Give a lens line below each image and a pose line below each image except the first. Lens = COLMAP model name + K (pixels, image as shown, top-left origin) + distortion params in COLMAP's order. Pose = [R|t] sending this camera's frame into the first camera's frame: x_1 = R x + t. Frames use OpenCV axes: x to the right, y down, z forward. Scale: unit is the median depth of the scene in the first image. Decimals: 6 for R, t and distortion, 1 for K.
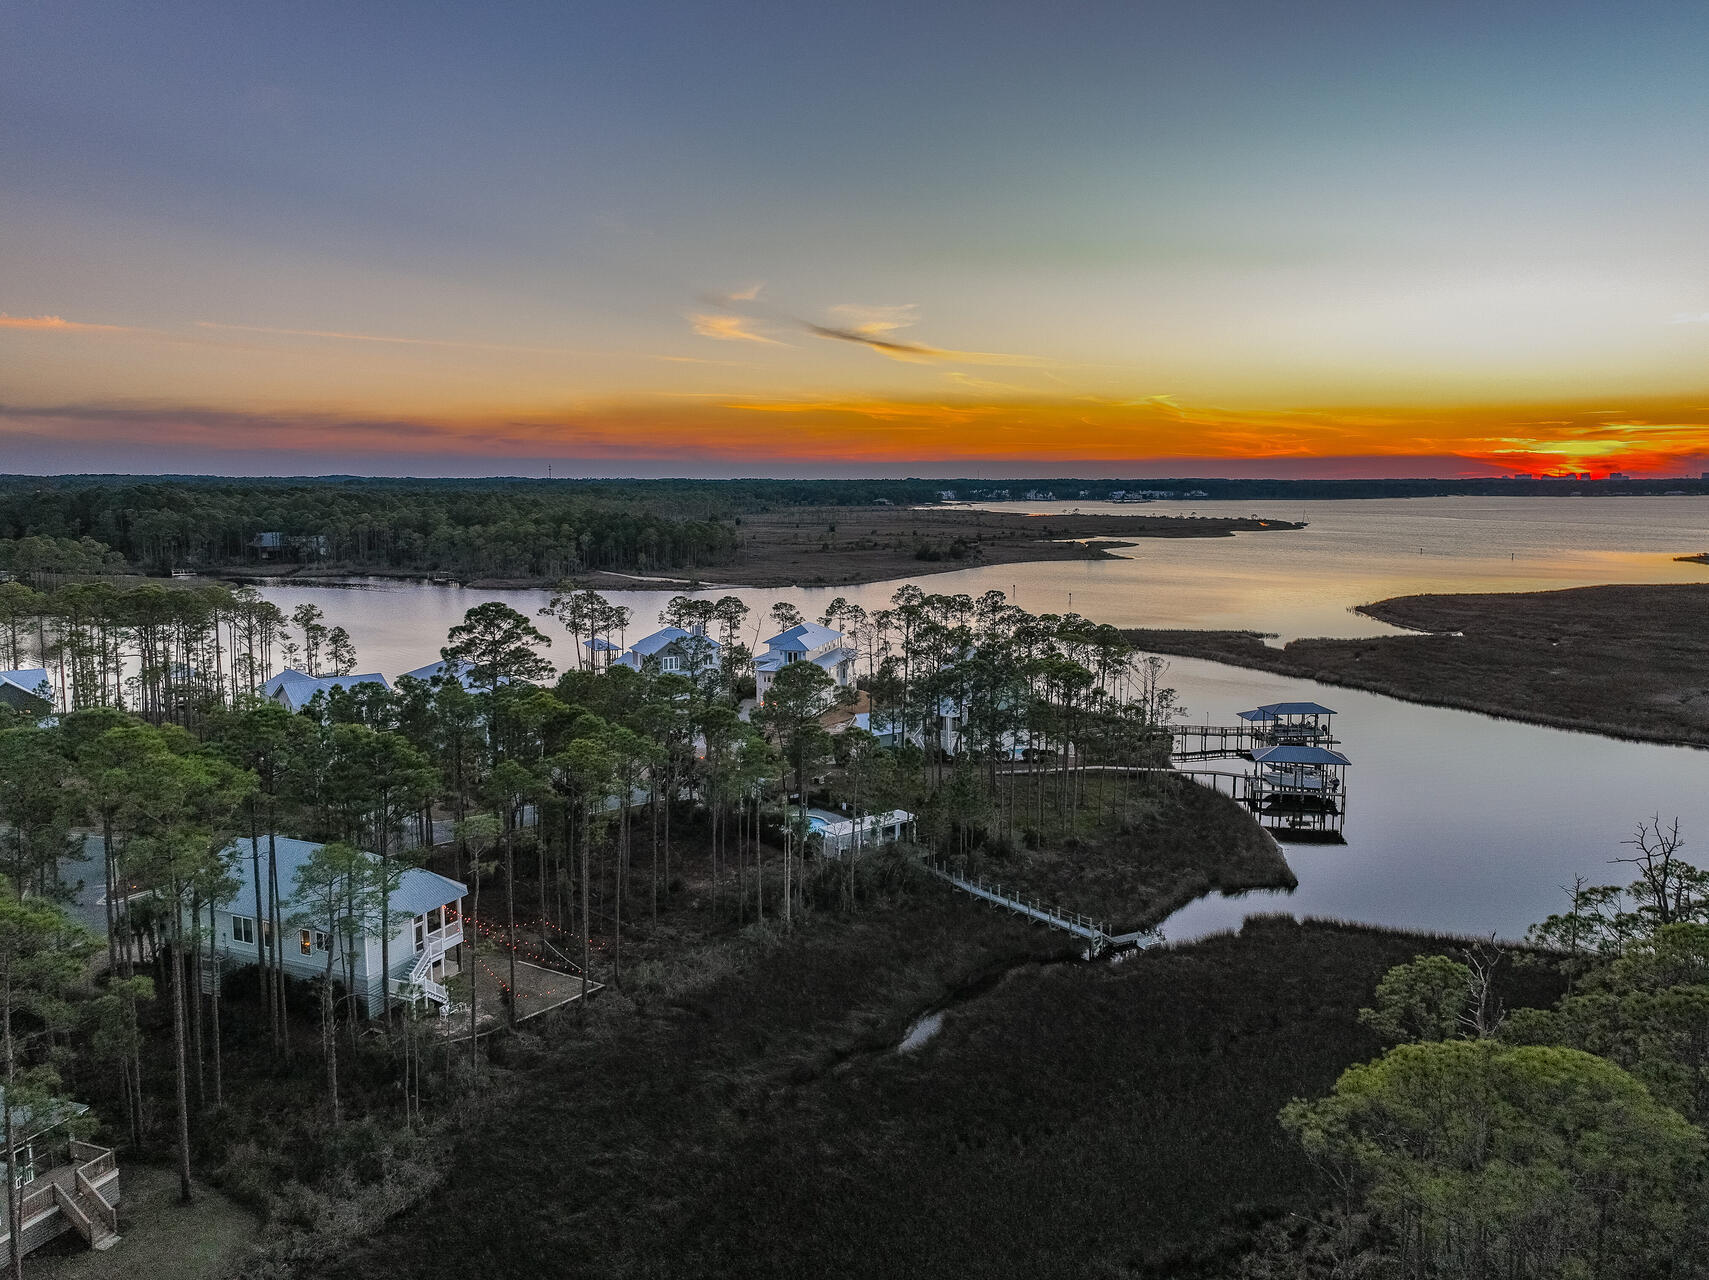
lens RADIAL K [[1244.3, 0, 863.6], [0, 1244.3, 632.2], [0, 0, 1]] dist [0.007916, -0.006357]
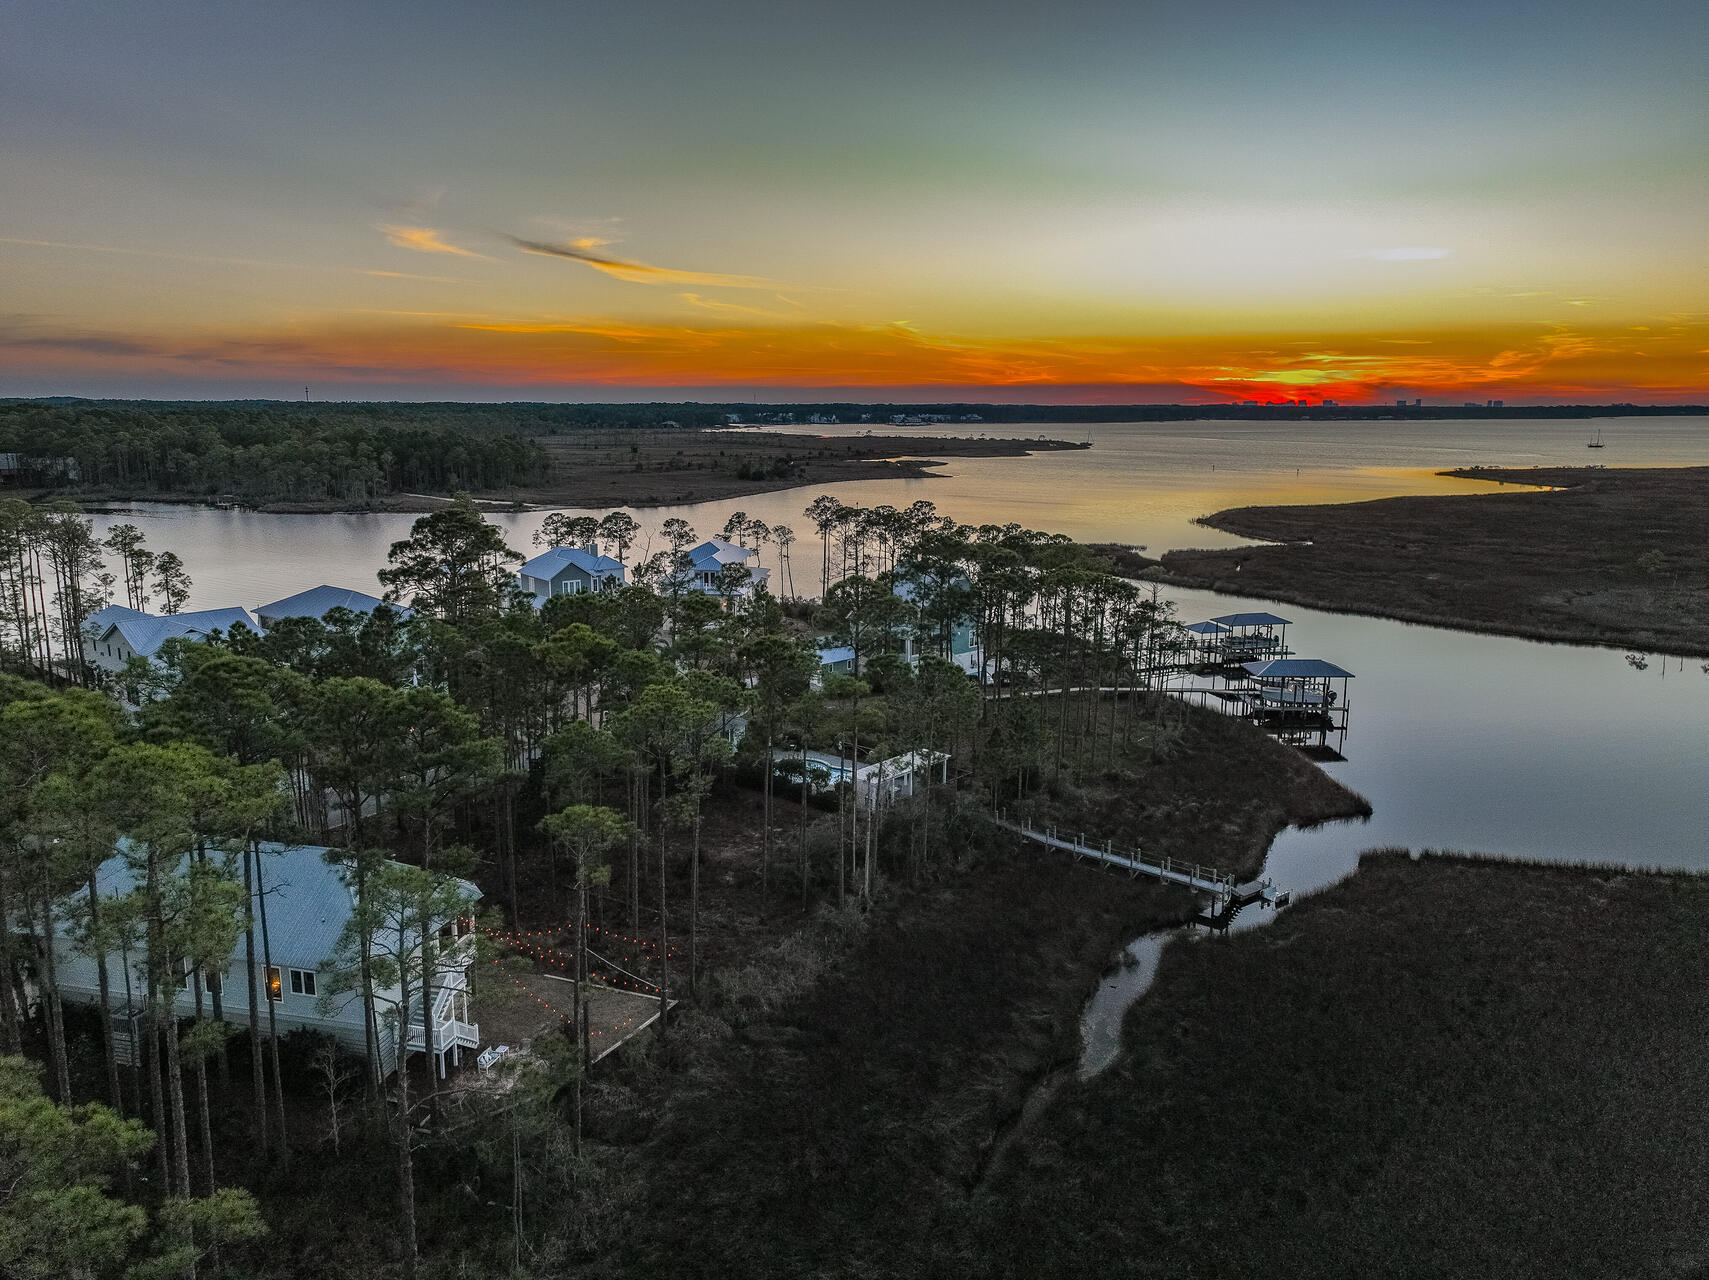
lens RADIAL K [[1208.5, 0, 848.6], [0, 1208.5, 643.9], [0, 0, 1]] dist [0.017059, -0.002139]
pose [[0.985647, -0.030770, 0.165990, -0.093826], [0.018558, 0.997039, 0.074625, 0.003968], [-0.167794, -0.070473, 0.983300, 0.111237]]
